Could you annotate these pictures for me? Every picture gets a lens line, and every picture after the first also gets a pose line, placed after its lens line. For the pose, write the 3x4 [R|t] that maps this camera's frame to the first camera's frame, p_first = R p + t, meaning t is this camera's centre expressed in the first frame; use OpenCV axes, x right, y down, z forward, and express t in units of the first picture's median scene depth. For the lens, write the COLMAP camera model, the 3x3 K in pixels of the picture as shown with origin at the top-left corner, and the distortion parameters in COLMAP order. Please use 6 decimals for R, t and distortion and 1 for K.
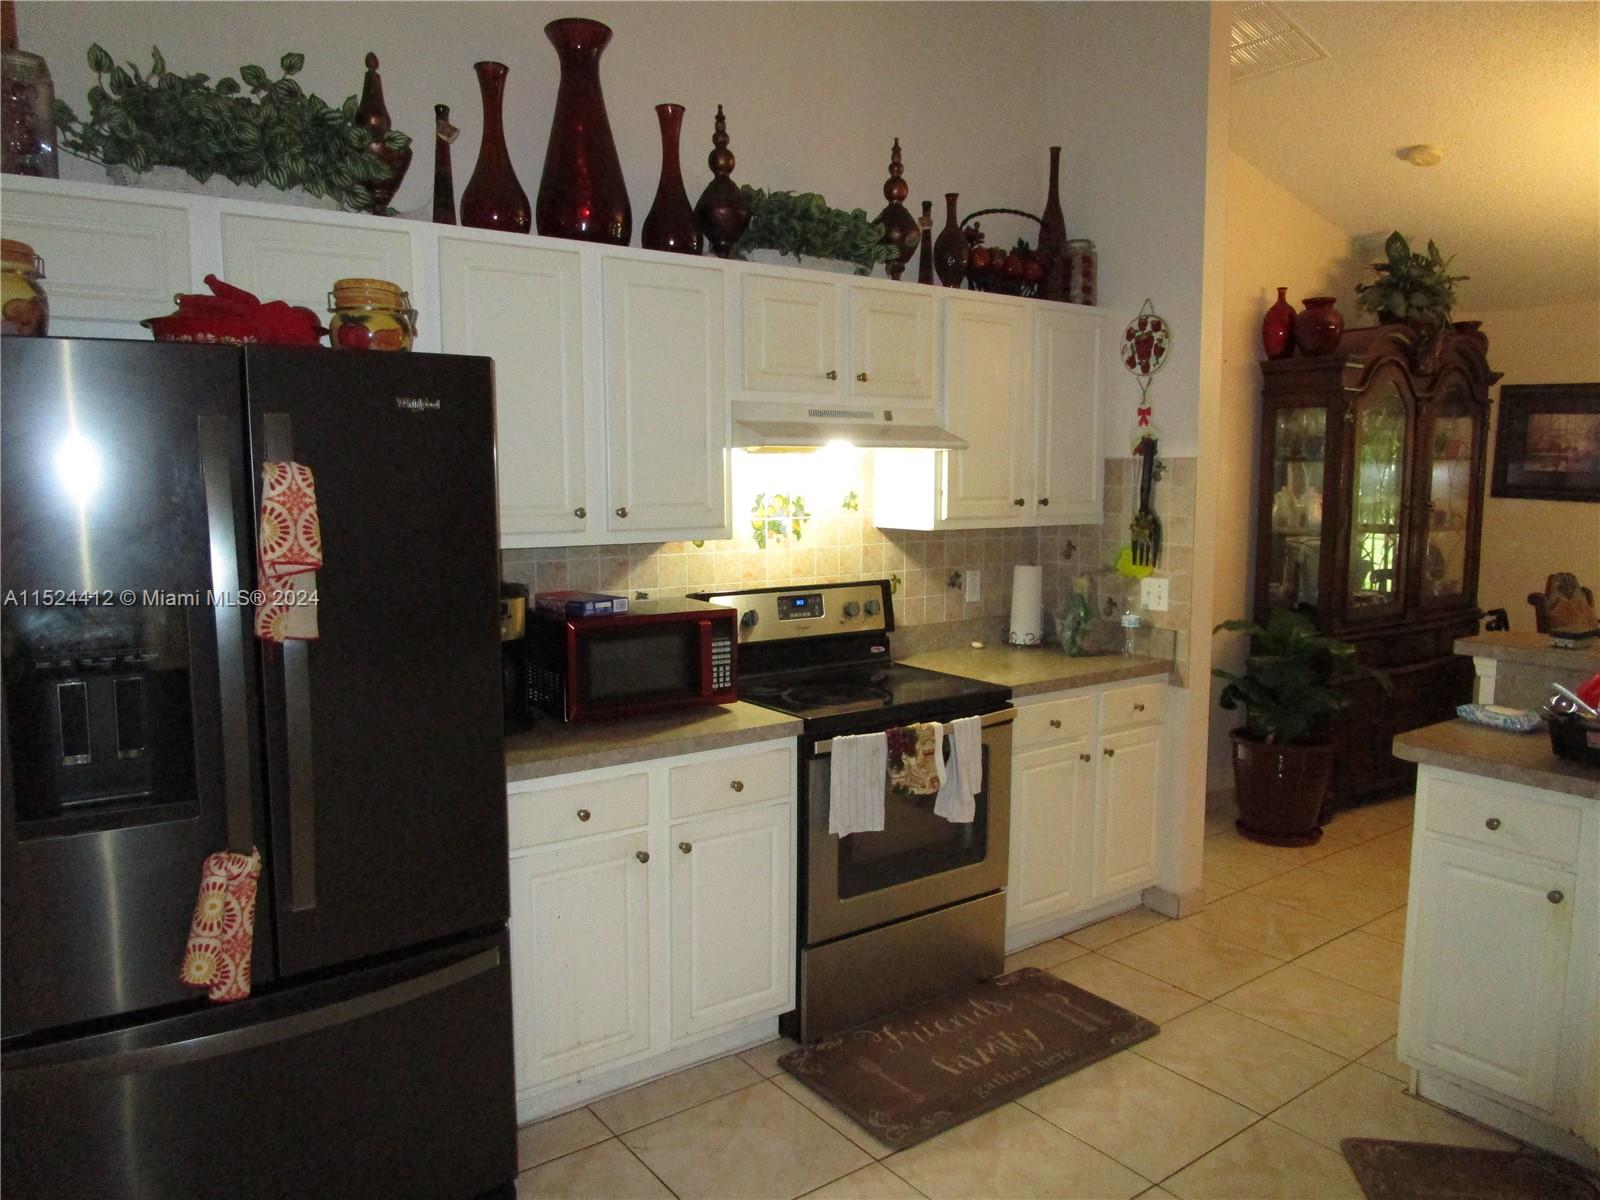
lens RADIAL K [[1137.7, 0, 791.4], [0, 1137.7, 602.4], [0, 0, 1]] dist [-0.031699, 0.010927]
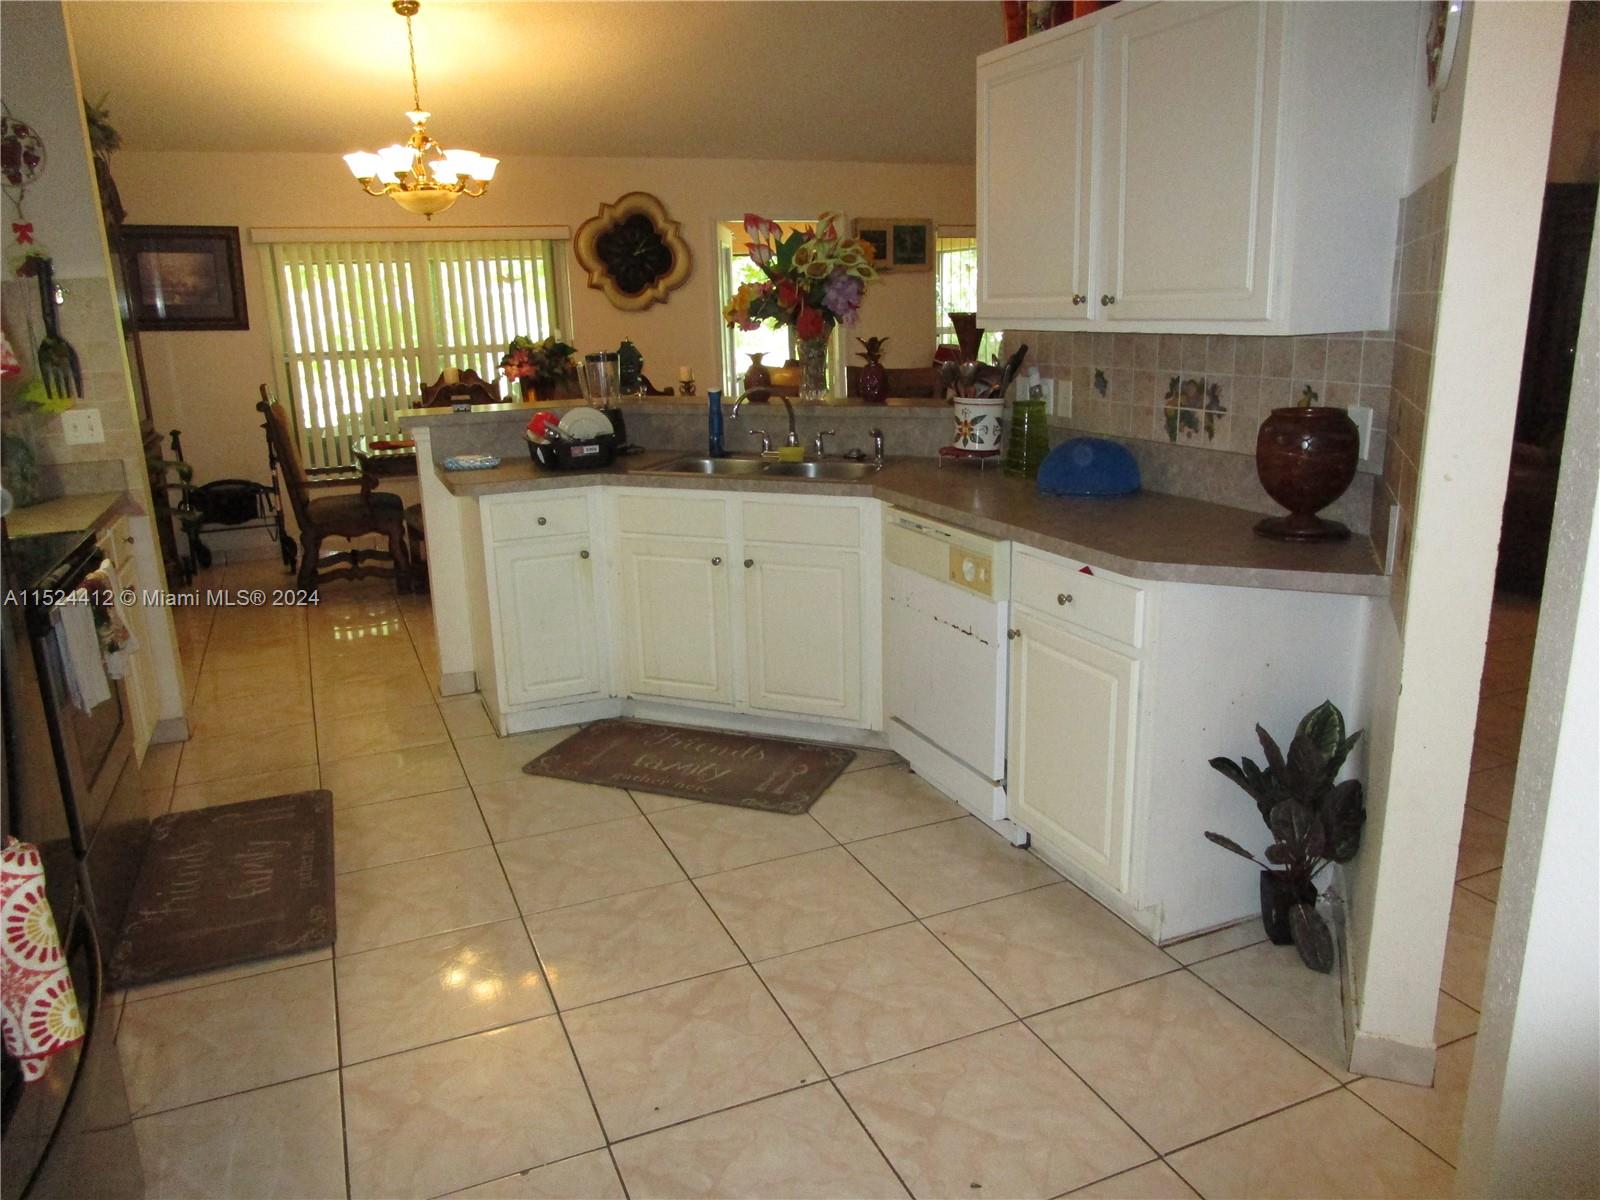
lens RADIAL K [[1137.7, 0, 789.6], [0, 1137.7, 587.0], [0, 0, 1]] dist [-0.031699, 0.010927]
pose [[0.228075, -0.242240, 0.943028, -0.565081], [0.142089, 0.966467, 0.213896, 0.006396], [-0.963220, 0.085209, 0.254847, 0.247129]]
